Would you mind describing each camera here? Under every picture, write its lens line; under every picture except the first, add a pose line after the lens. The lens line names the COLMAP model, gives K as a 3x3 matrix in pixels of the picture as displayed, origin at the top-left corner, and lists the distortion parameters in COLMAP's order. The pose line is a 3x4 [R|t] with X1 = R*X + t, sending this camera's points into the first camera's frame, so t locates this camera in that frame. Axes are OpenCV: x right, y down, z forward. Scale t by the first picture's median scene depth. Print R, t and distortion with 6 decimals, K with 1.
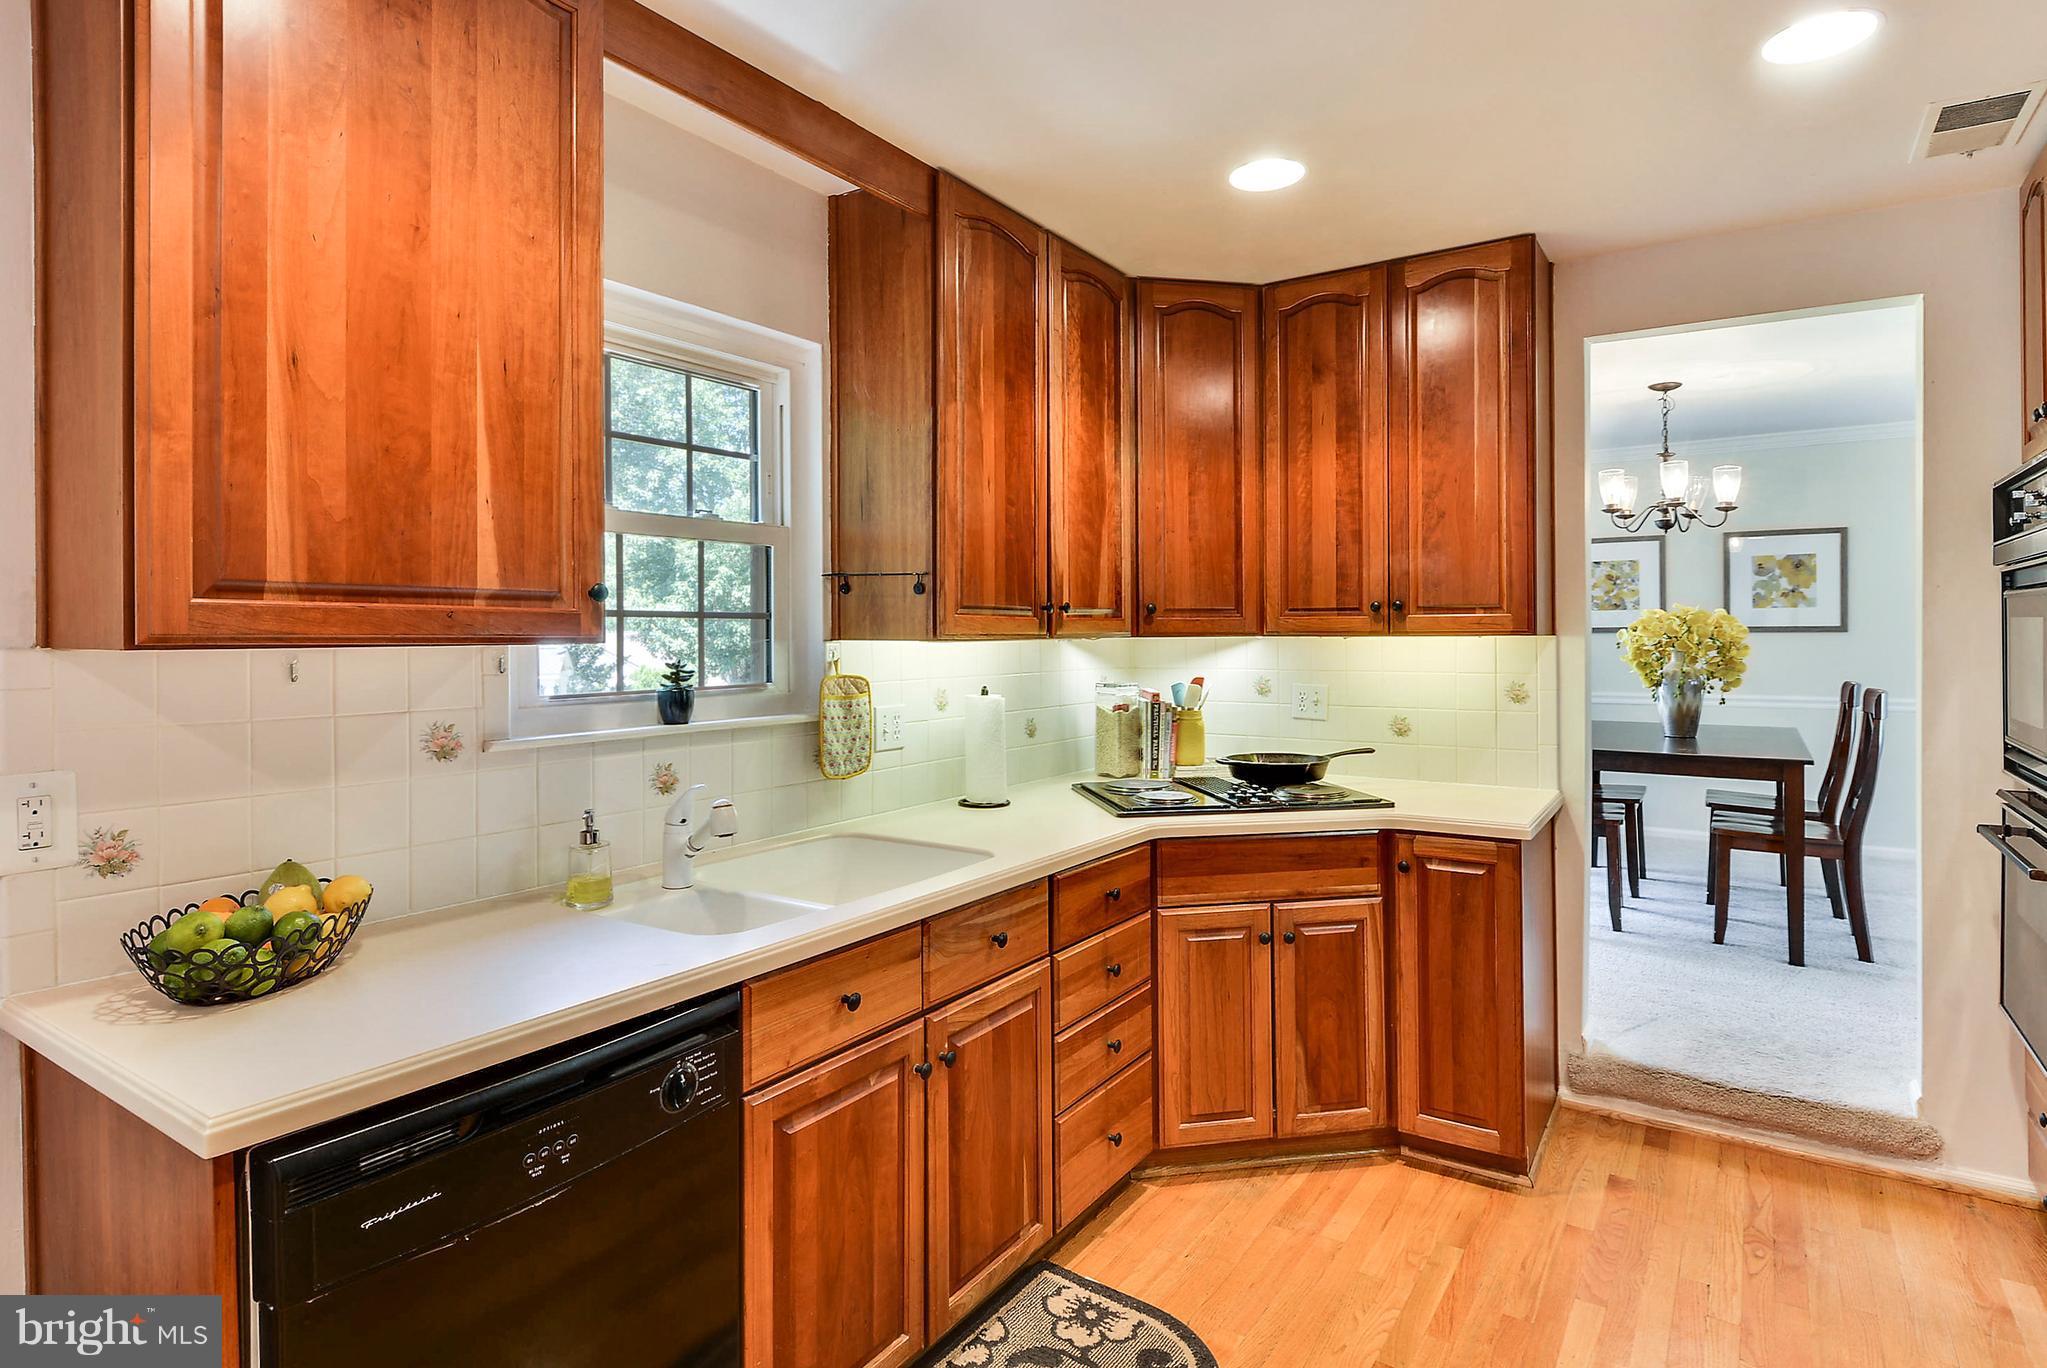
lens RADIAL K [[1081.2, 0, 1021.3], [0, 1081.2, 639.7], [0, 0, 1]] dist [0.015675, -0.013911]
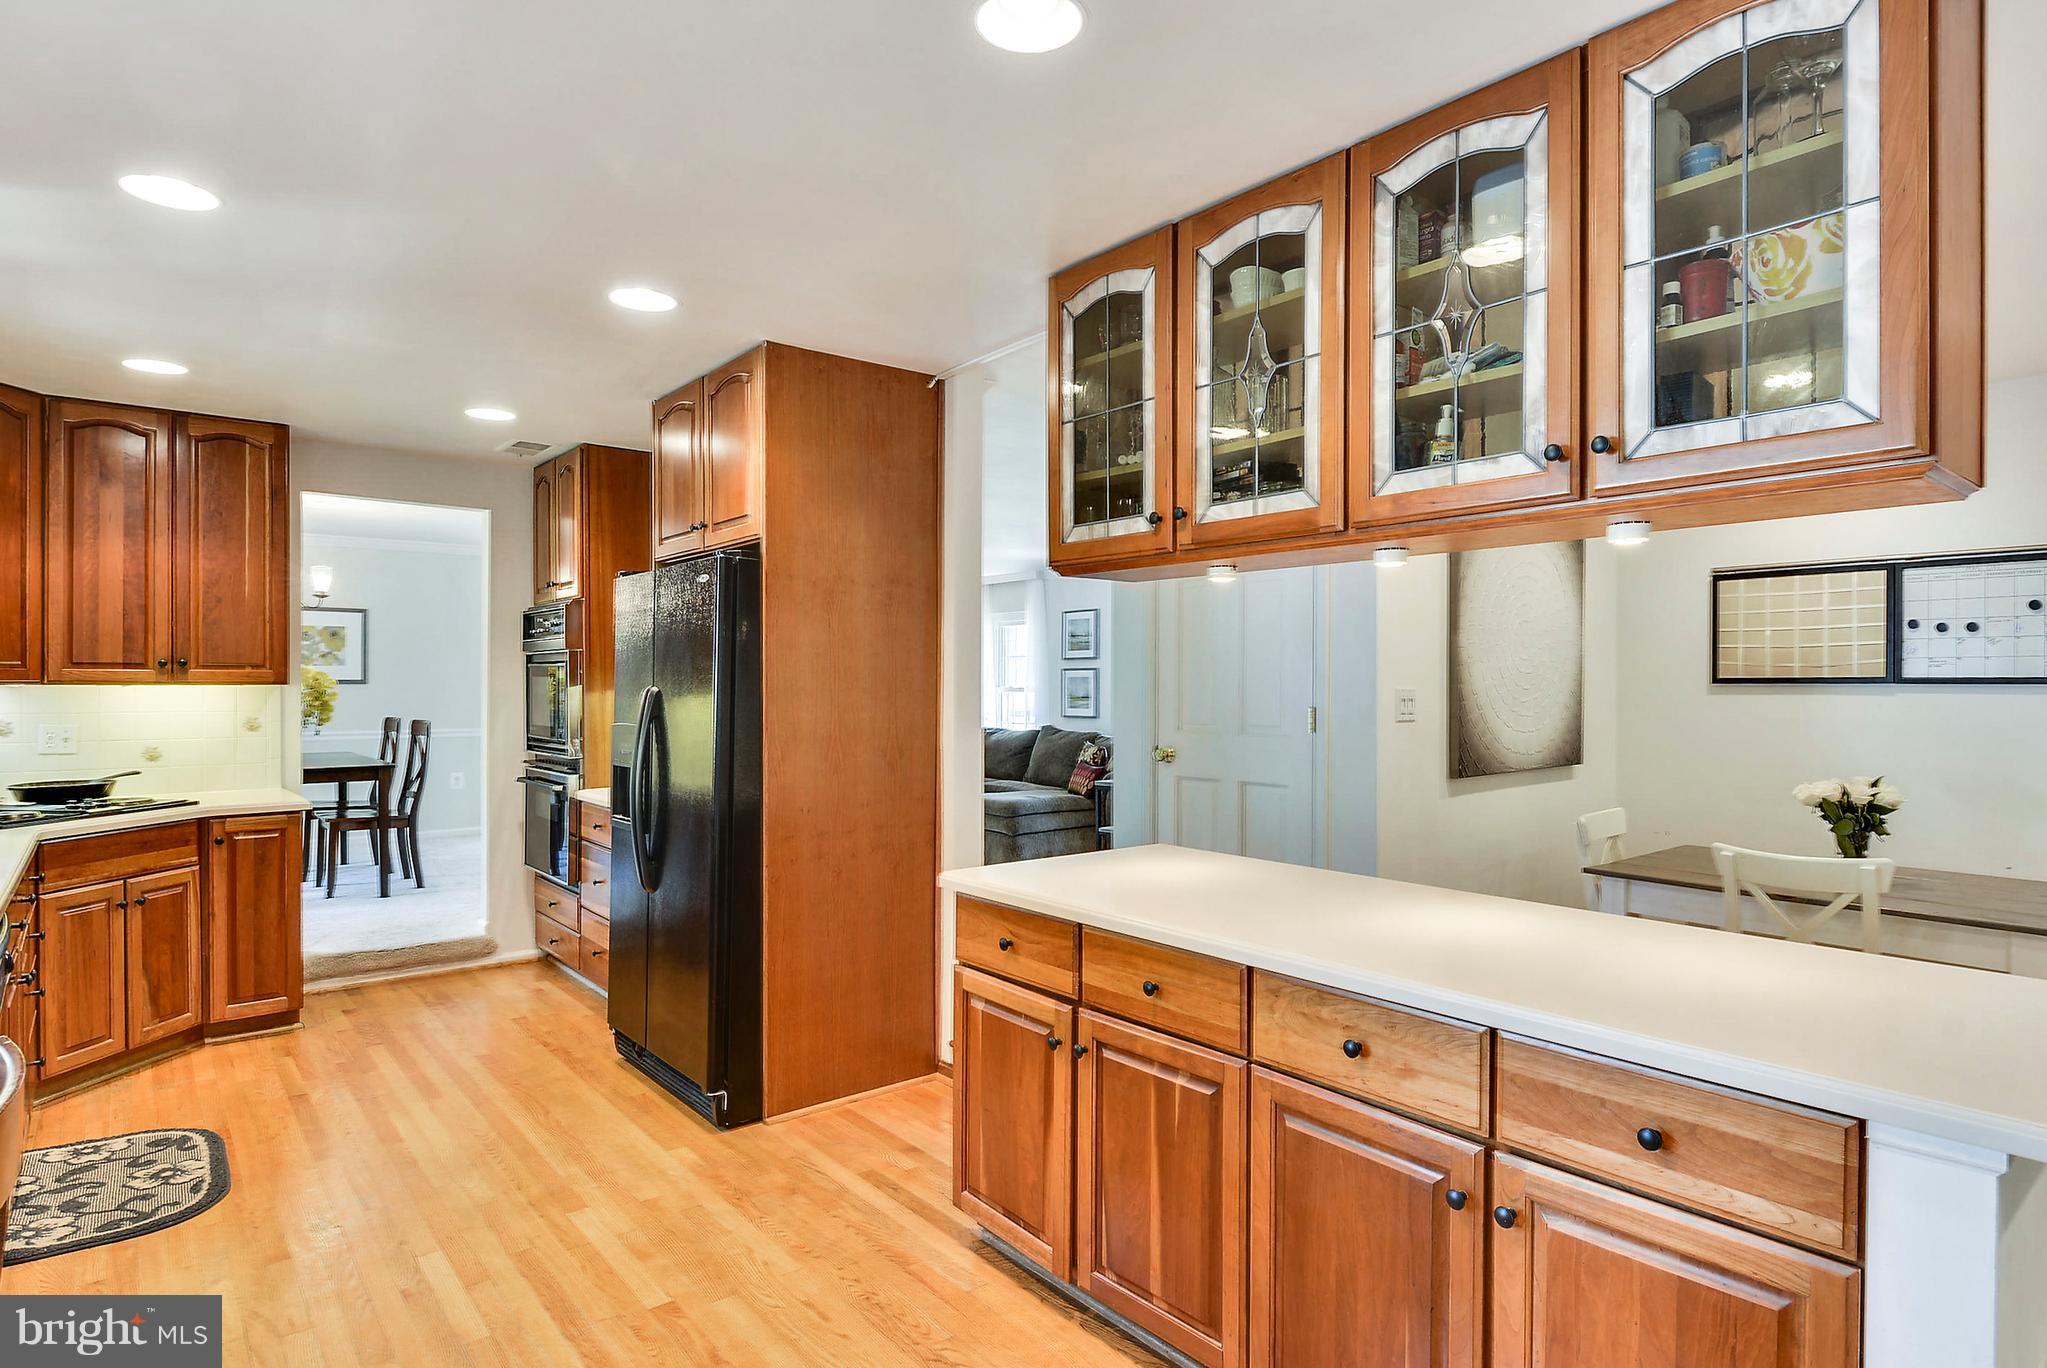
lens RADIAL K [[1081.2, 0, 1028.0], [0, 1081.2, 685.1], [0, 0, 1]] dist [0.015675, -0.013911]
pose [[0.287186, 0.004671, 0.957863, -0.730122], [0.002239, 0.999982, -0.005548, 0.008206], [-0.957872, 0.003738, 0.287171, -0.470135]]
